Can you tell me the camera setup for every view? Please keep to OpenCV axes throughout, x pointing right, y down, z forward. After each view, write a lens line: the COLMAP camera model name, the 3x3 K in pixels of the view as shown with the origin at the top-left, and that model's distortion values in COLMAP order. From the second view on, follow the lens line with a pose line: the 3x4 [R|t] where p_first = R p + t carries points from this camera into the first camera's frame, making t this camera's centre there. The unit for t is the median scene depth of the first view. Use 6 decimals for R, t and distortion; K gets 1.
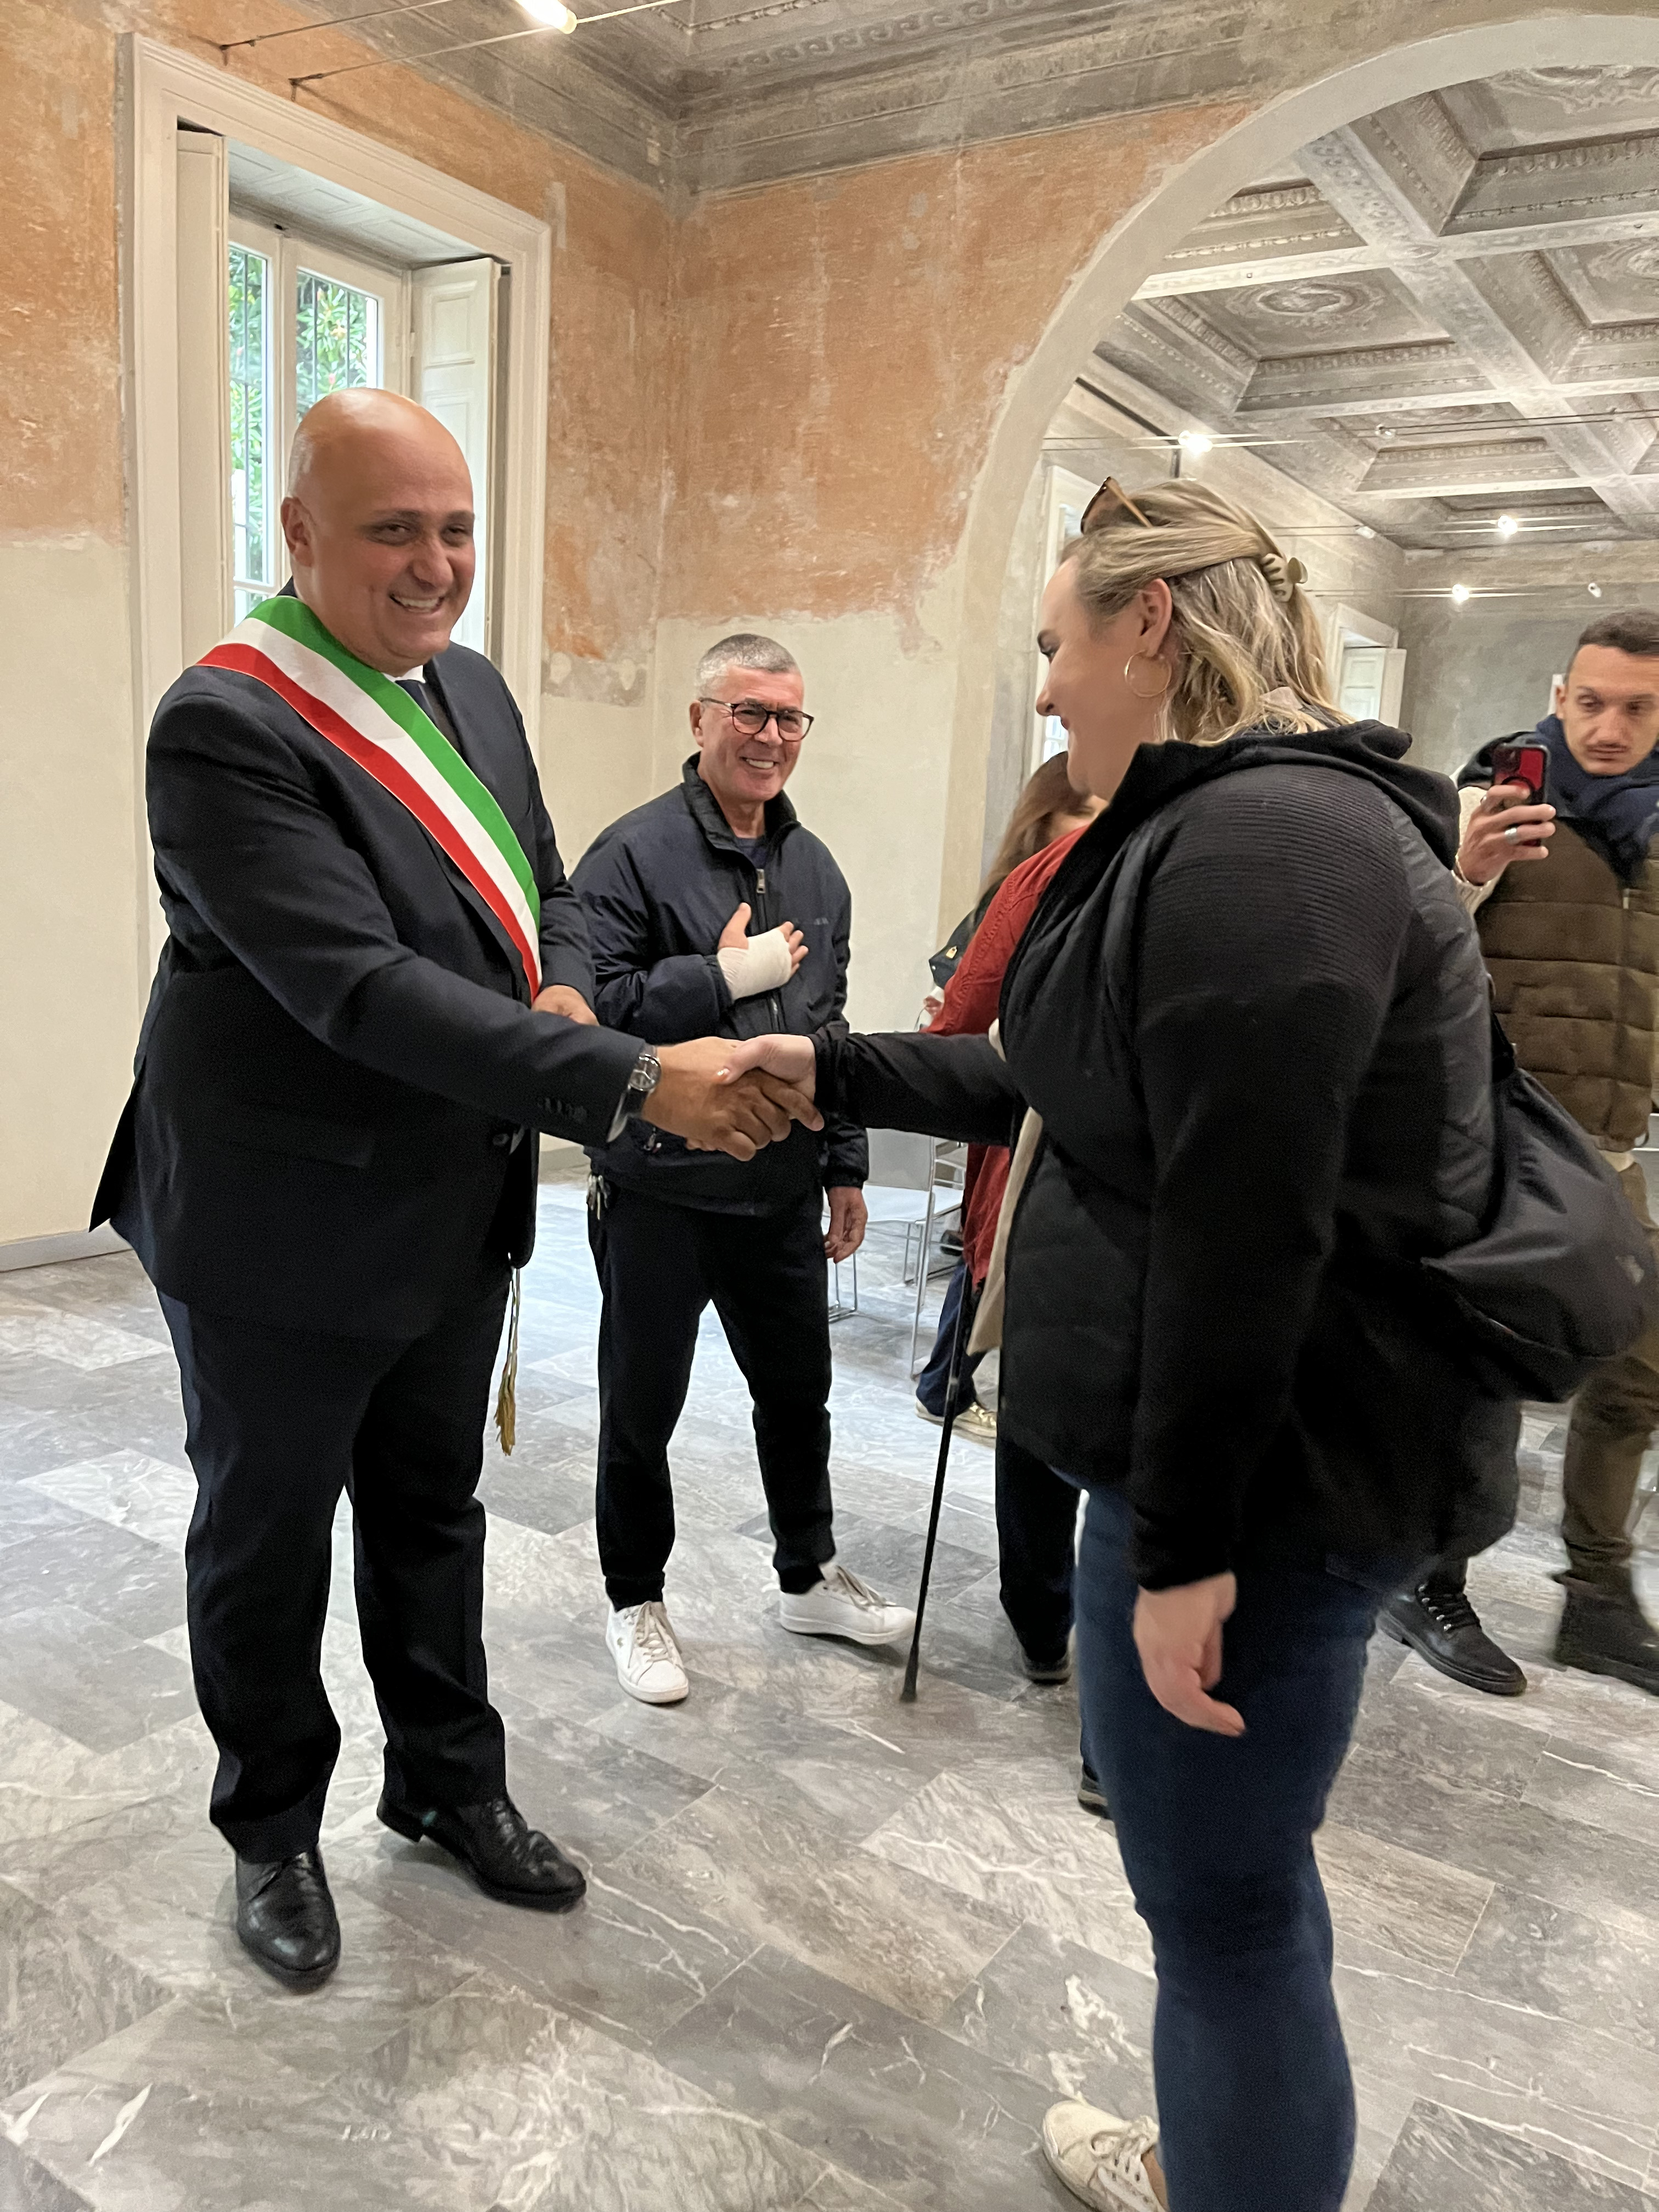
lens RADIAL K [[1661.9, 0, 797.1], [0, 1661.9, 1107.9], [0, 0, 1]] dist [0.128022, -0.154330]
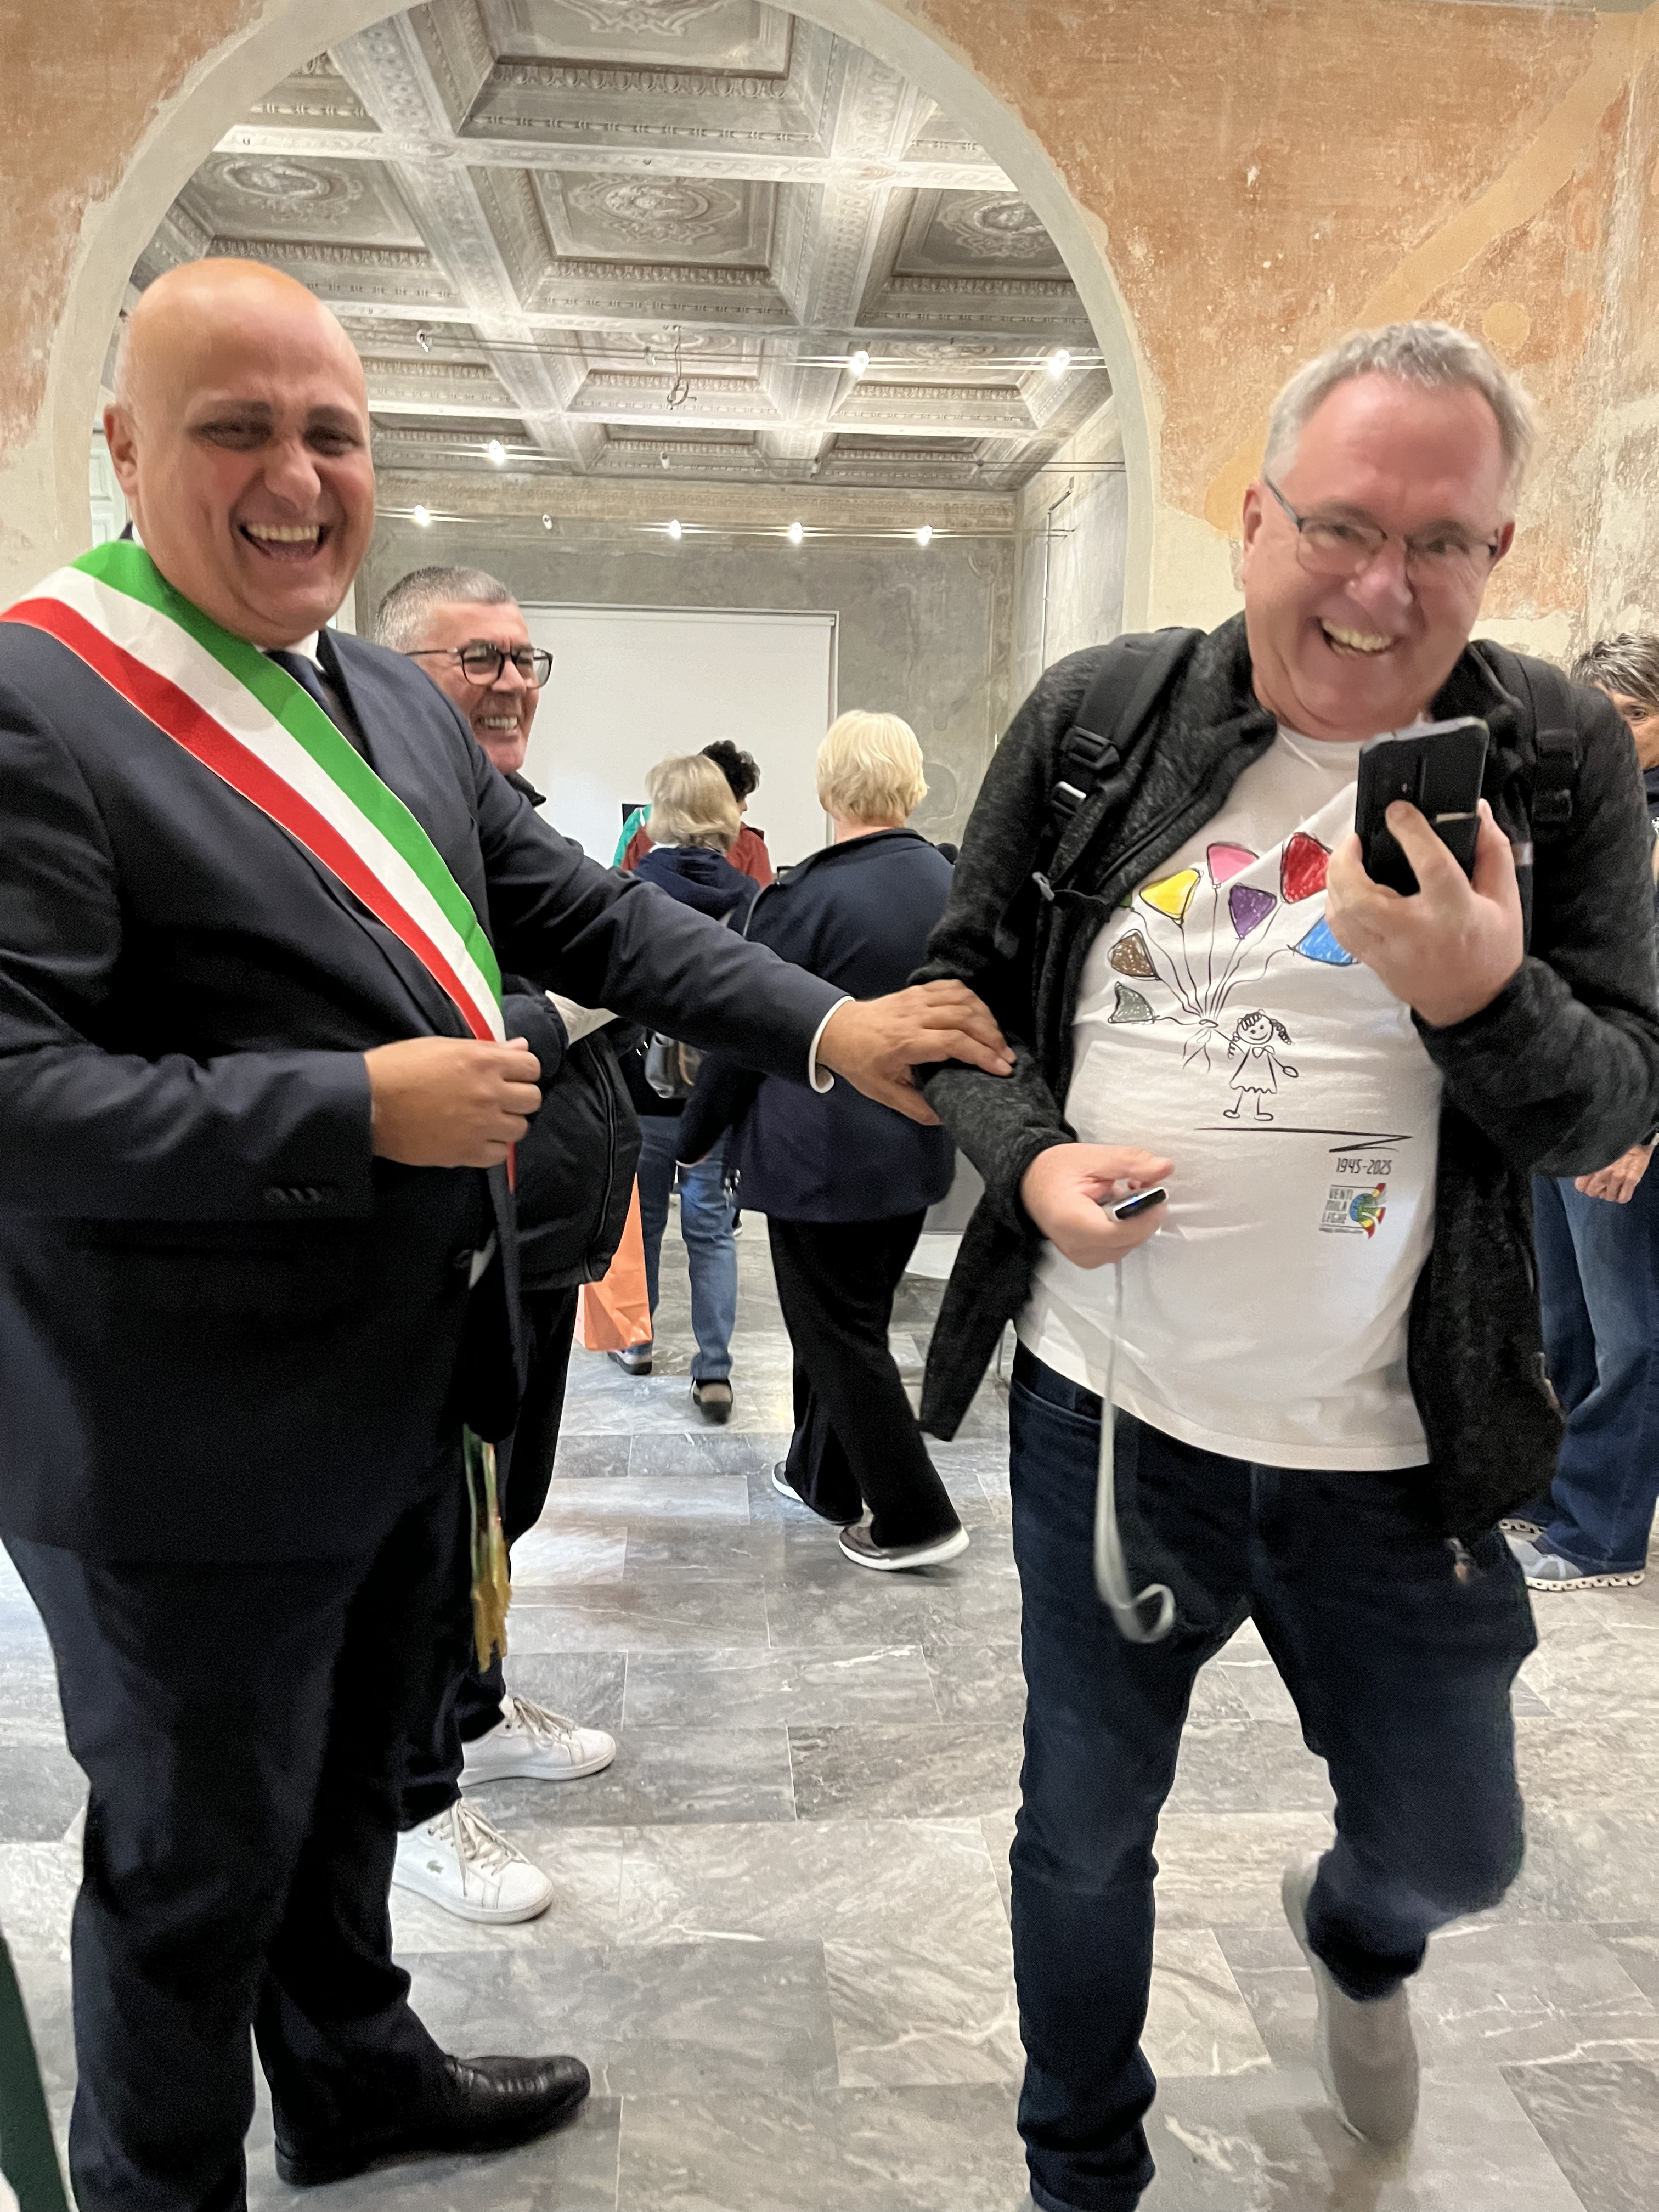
lens RADIAL K [[1661.9, 0, 797.1], [0, 1661.9, 1107.9], [0, 0, 1]] dist [0.128022, -0.154330]
pose [[0.781693, -0.147558, 0.605956, -0.168876], [0.121320, 0.989024, 0.084336, -0.039041], [-0.611750, 0.007590, 0.791015, 0.158423]]
